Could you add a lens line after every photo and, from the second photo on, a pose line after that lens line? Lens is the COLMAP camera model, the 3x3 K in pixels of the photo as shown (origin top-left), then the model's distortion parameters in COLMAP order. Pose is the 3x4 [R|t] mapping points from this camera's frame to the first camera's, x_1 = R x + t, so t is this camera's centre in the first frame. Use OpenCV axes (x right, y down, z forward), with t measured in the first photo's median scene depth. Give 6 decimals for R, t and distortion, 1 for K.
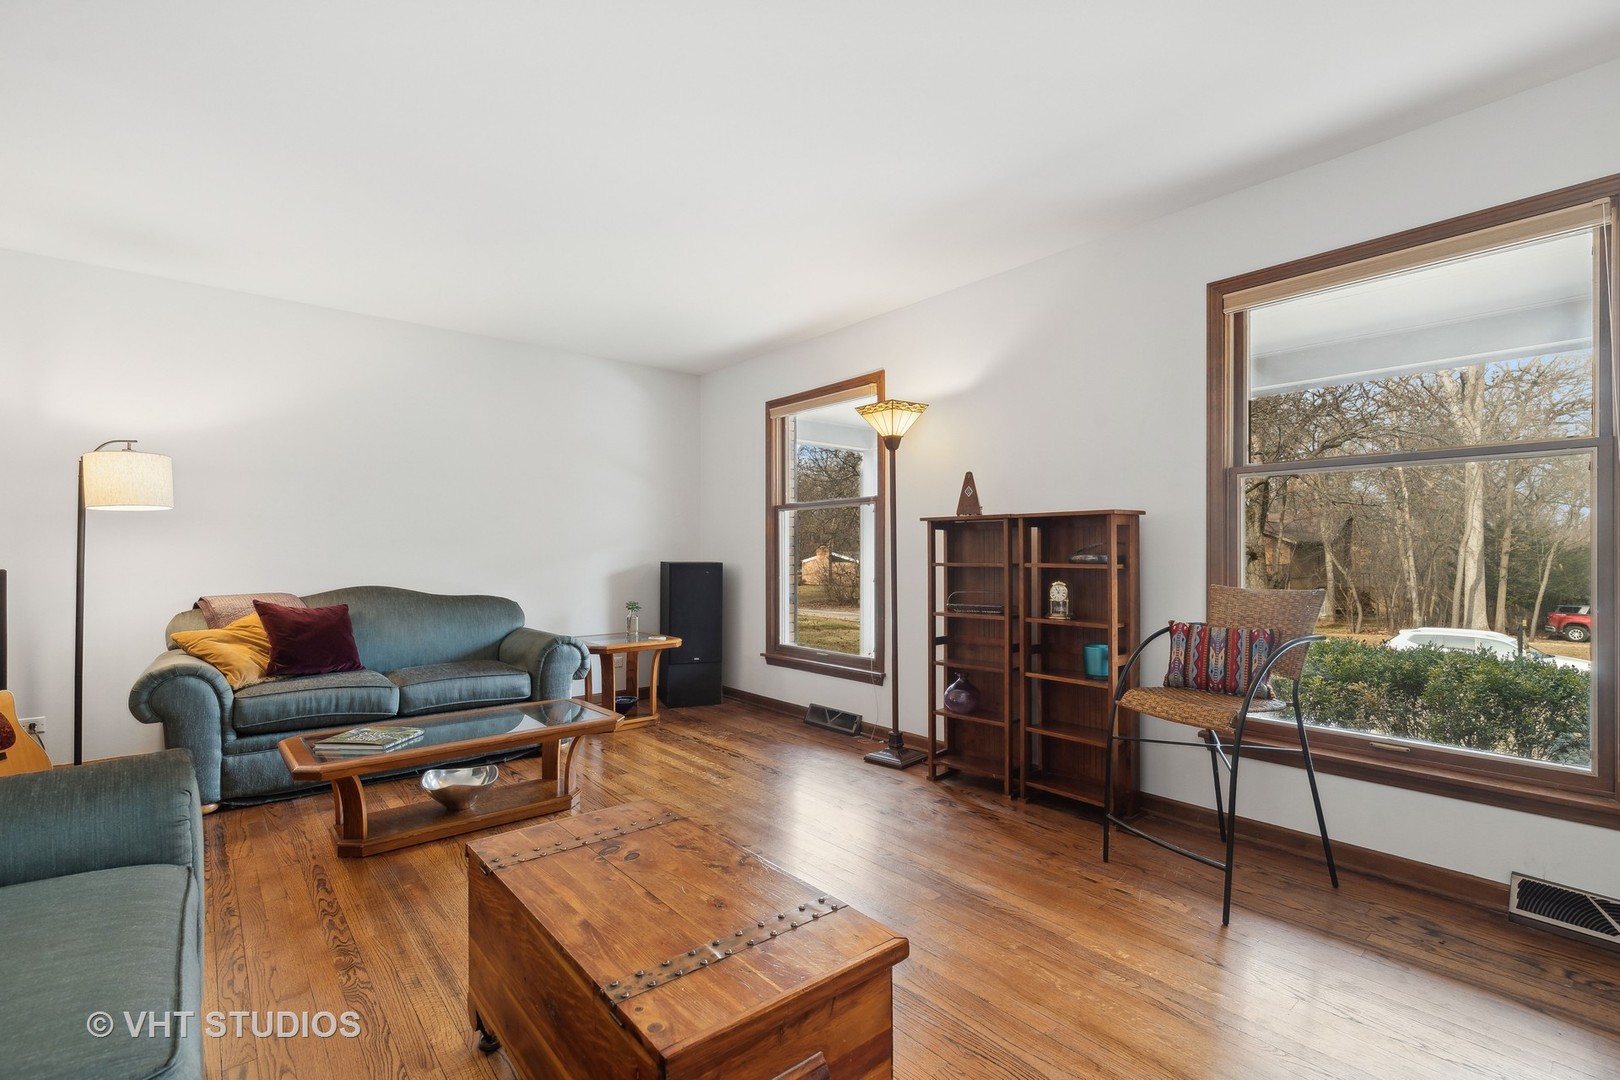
lens RADIAL K [[736.2, 0, 811.6], [0, 736.2, 548.2], [0, 0, 1]] dist [0.009669, -0.001025]
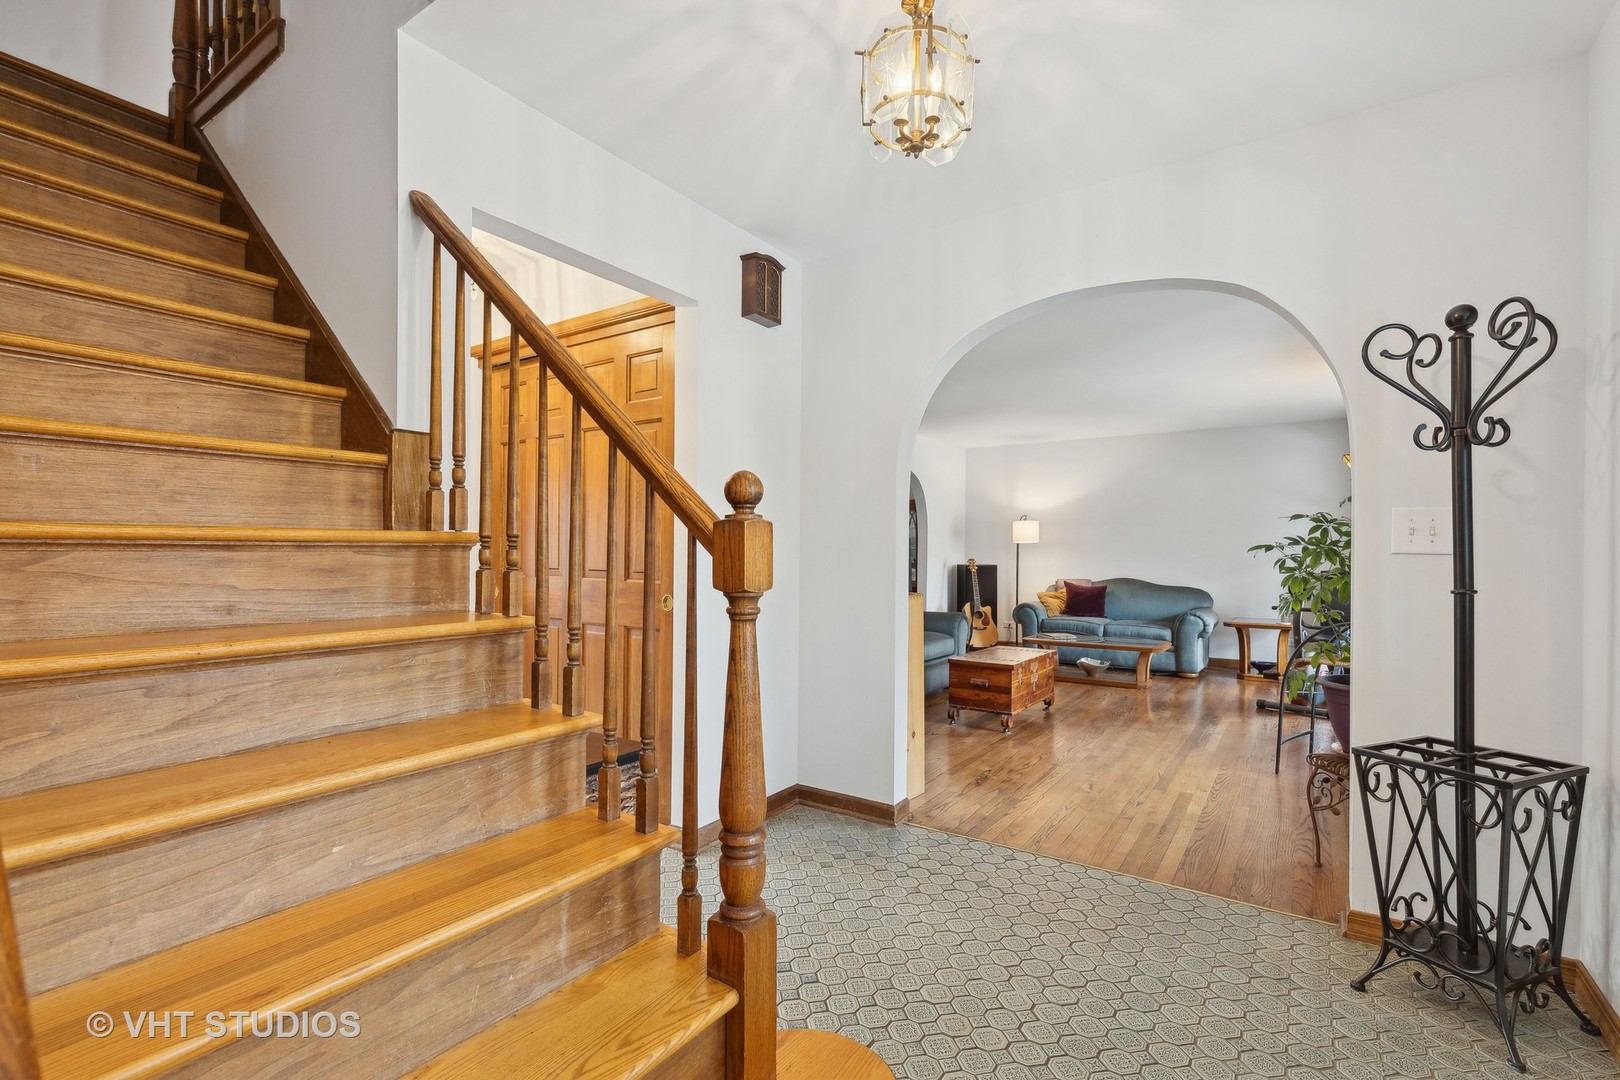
lens RADIAL K [[736.2, 0, 796.9], [0, 736.2, 549.0], [0, 0, 1]] dist [0.009669, -0.001025]
pose [[0.260282, 0.001437, -0.965532, 1.177368], [-0.010277, 0.999946, -0.001282, -0.014477], [0.965478, 0.010256, 0.260283, -0.368885]]
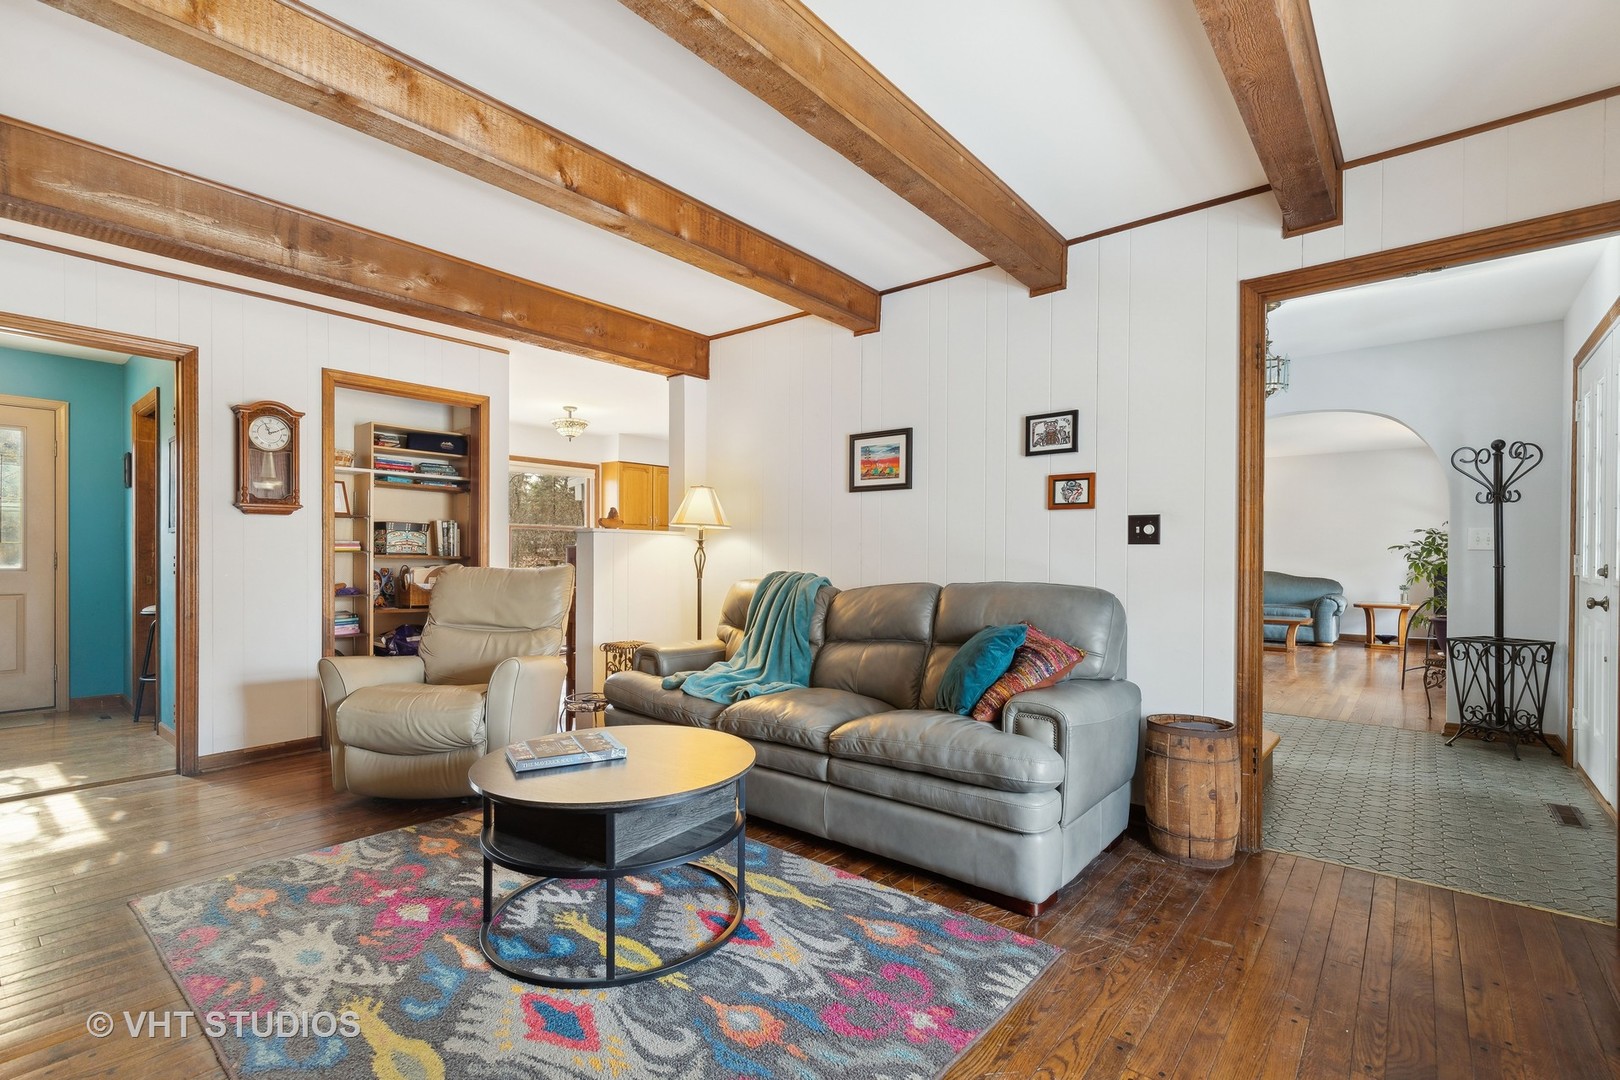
lens RADIAL K [[736.2, 0, 810.8], [0, 736.2, 560.1], [0, 0, 1]] dist [0.009669, -0.001025]
pose [[0.177159, 0.012244, -0.984106, 1.731044], [-0.002363, 0.999925, 0.012015, -0.012069], [0.984179, 0.000197, 0.177175, -1.028030]]
